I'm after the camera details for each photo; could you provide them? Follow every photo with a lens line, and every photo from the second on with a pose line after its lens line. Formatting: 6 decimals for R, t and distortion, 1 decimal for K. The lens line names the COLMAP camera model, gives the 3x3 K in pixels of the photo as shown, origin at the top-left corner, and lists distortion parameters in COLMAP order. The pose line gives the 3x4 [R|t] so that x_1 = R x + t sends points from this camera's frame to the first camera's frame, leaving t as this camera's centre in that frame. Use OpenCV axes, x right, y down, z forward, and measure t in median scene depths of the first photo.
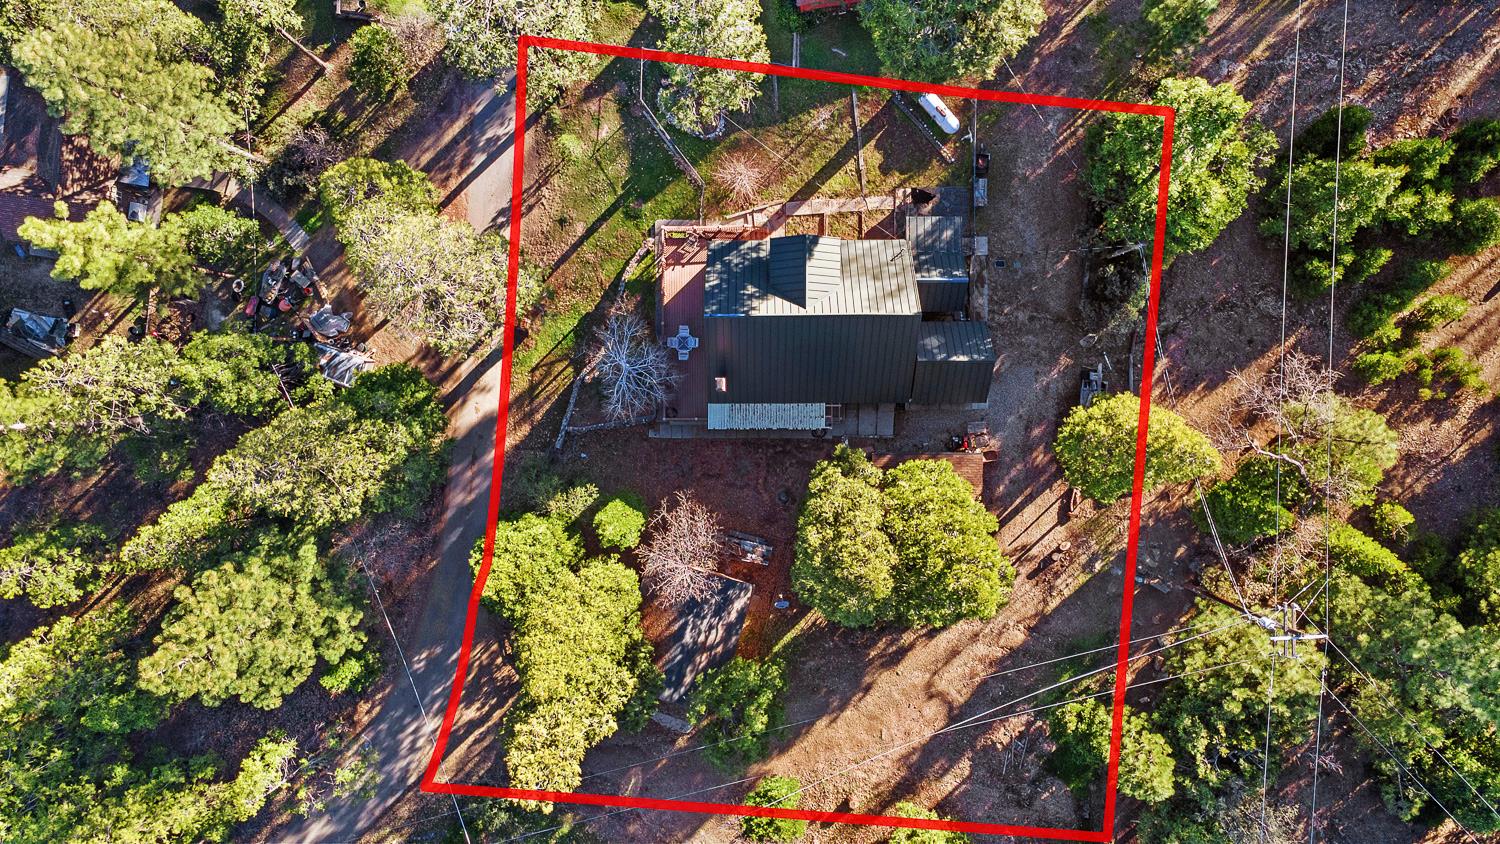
lens RADIAL K [[1067.5, 0, 750.0], [0, 1067.5, 422.0], [0, 0, 1]] dist [0.002082, 0.000914]
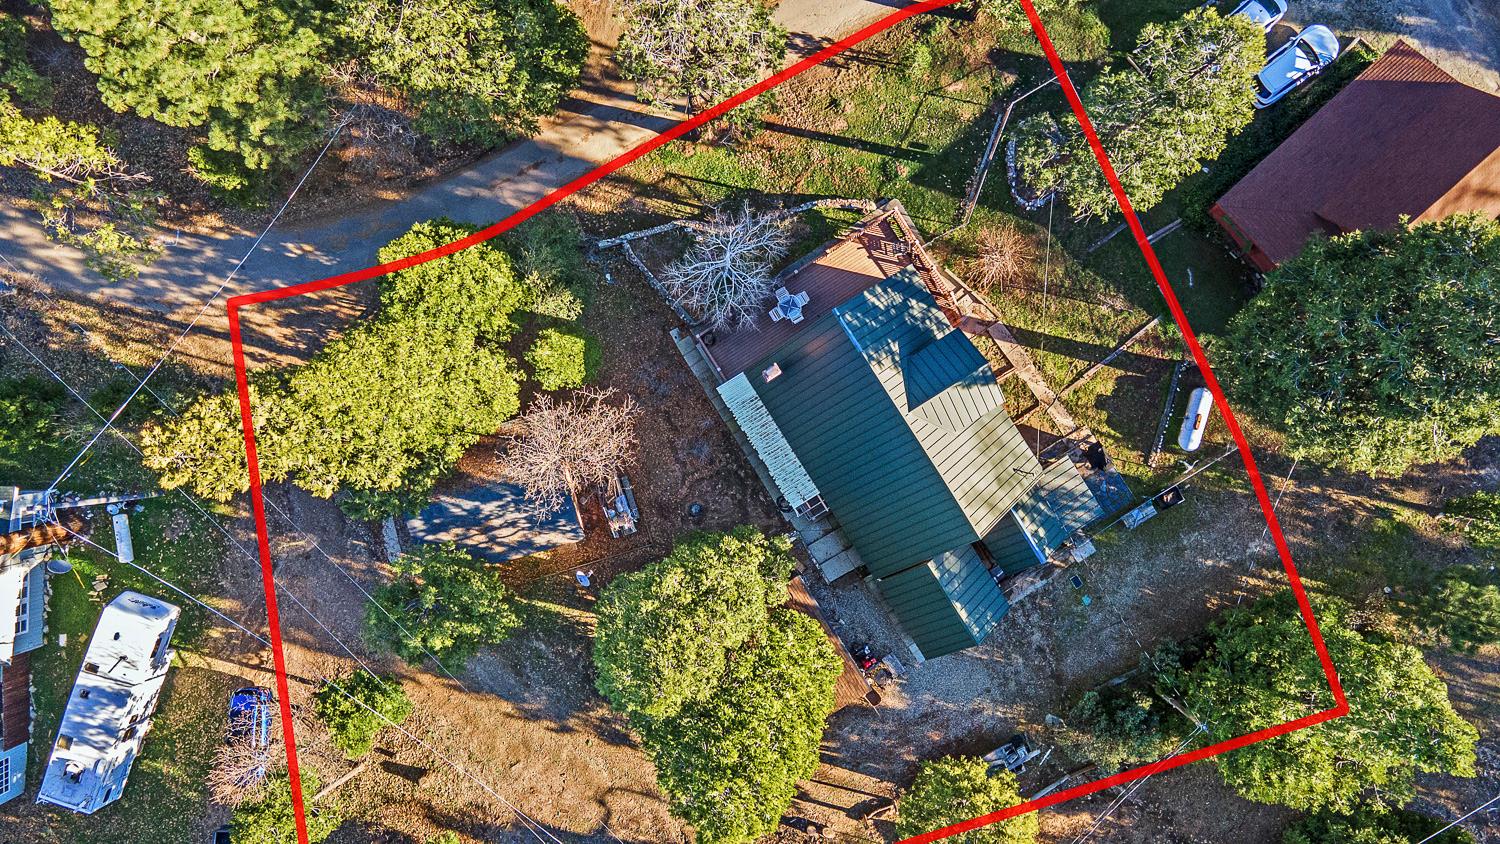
lens RADIAL K [[1067.5, 0, 750.0], [0, 1067.5, 422.0], [0, 0, 1]] dist [0.002082, 0.000914]
pose [[0.533981, 0.845402, 0.012649, -0.014492], [-0.845456, 0.534042, -0.001763, -0.000069], [-0.008246, -0.009752, 0.999918, 0.191071]]
